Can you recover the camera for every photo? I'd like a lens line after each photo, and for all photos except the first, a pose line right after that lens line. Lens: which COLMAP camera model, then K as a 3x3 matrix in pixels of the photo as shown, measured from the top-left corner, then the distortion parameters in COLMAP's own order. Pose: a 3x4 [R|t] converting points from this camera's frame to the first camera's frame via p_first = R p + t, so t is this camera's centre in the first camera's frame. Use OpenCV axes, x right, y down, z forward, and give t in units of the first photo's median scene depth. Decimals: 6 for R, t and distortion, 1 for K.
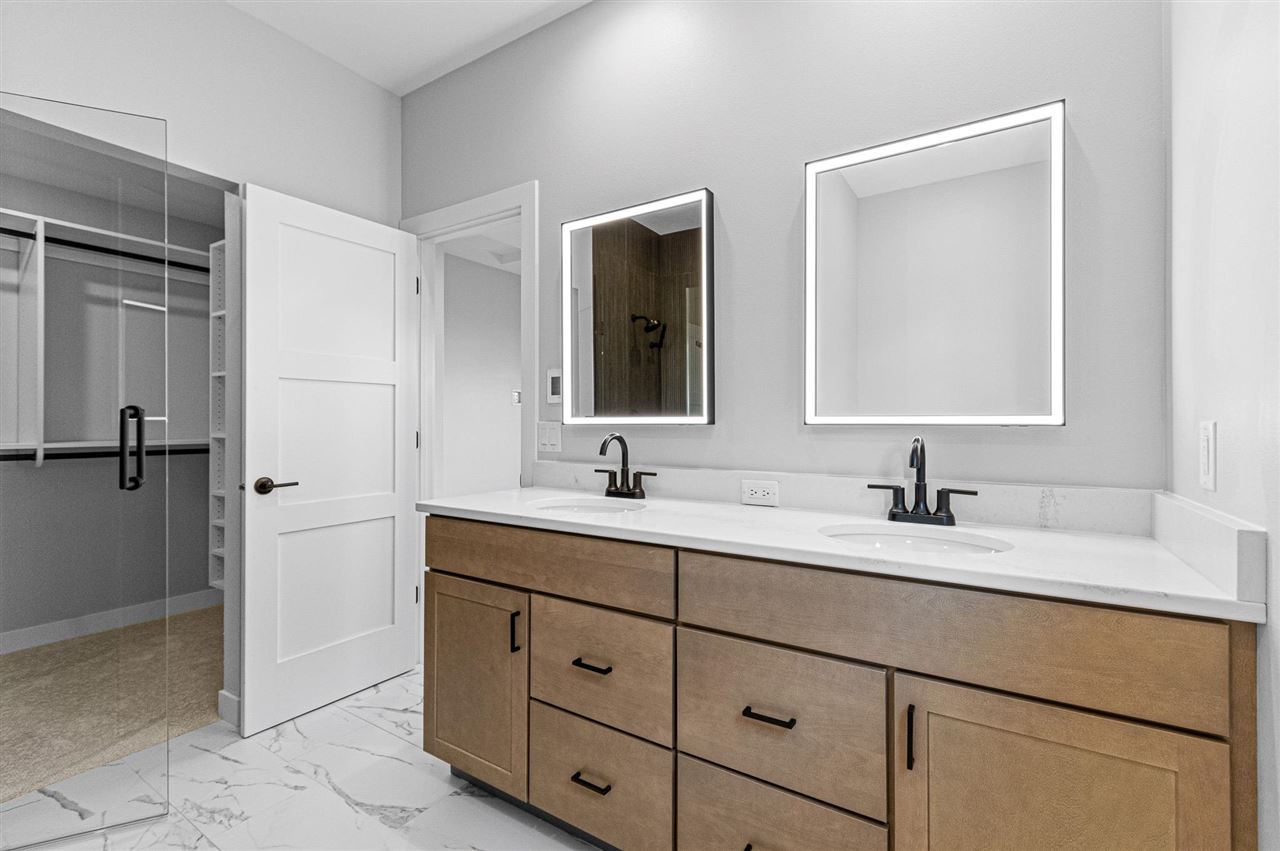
lens RADIAL K [[569.1, 0, 635.7], [0, 569.1, 421.8], [0, 0, 1]] dist [0.006648, -0.001525]
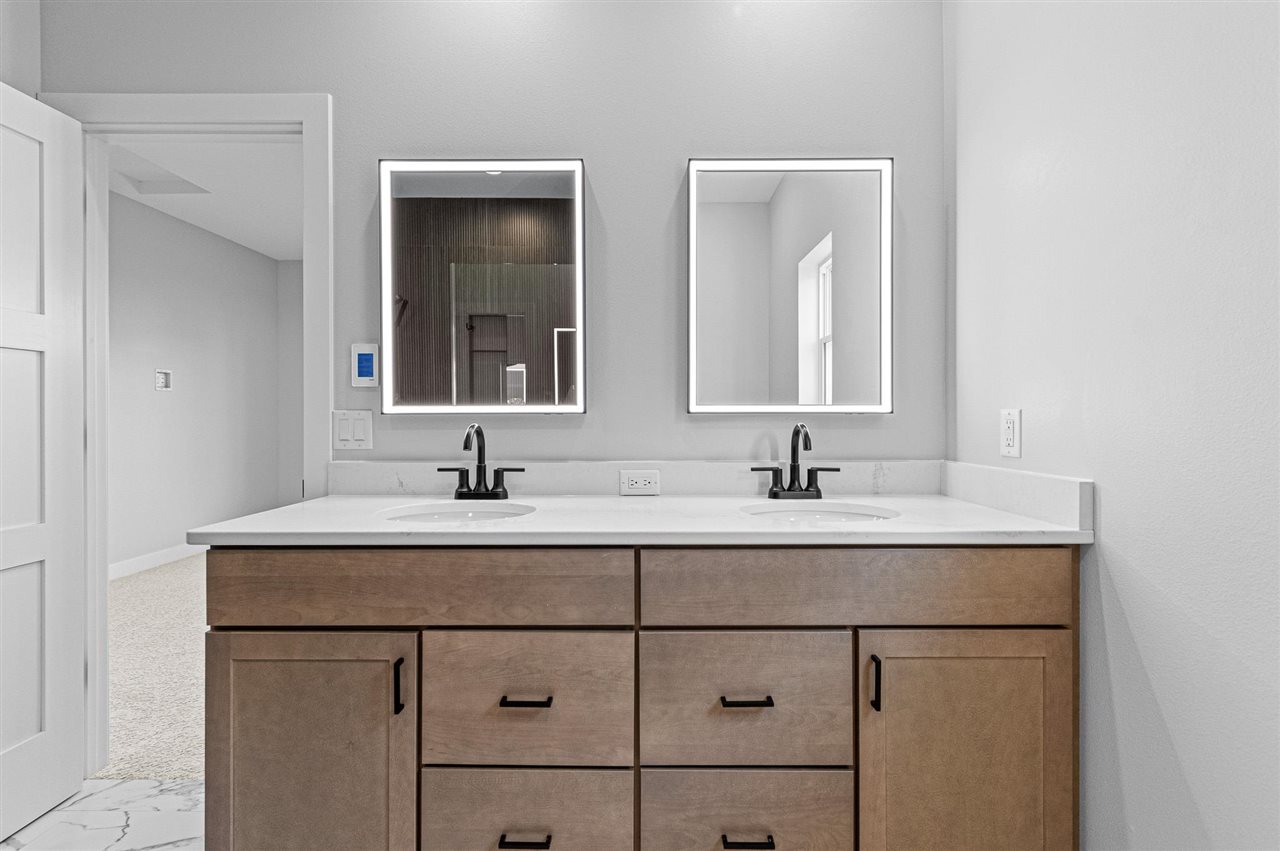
lens RADIAL K [[569.1, 0, 641.1], [0, 569.1, 417.7], [0, 0, 1]] dist [0.006648, -0.001525]
pose [[0.843034, -0.004247, 0.537843, -0.382704], [0.000715, 0.999977, 0.006776, 0.007165], [-0.537859, -0.005328, 0.843018, 0.207851]]
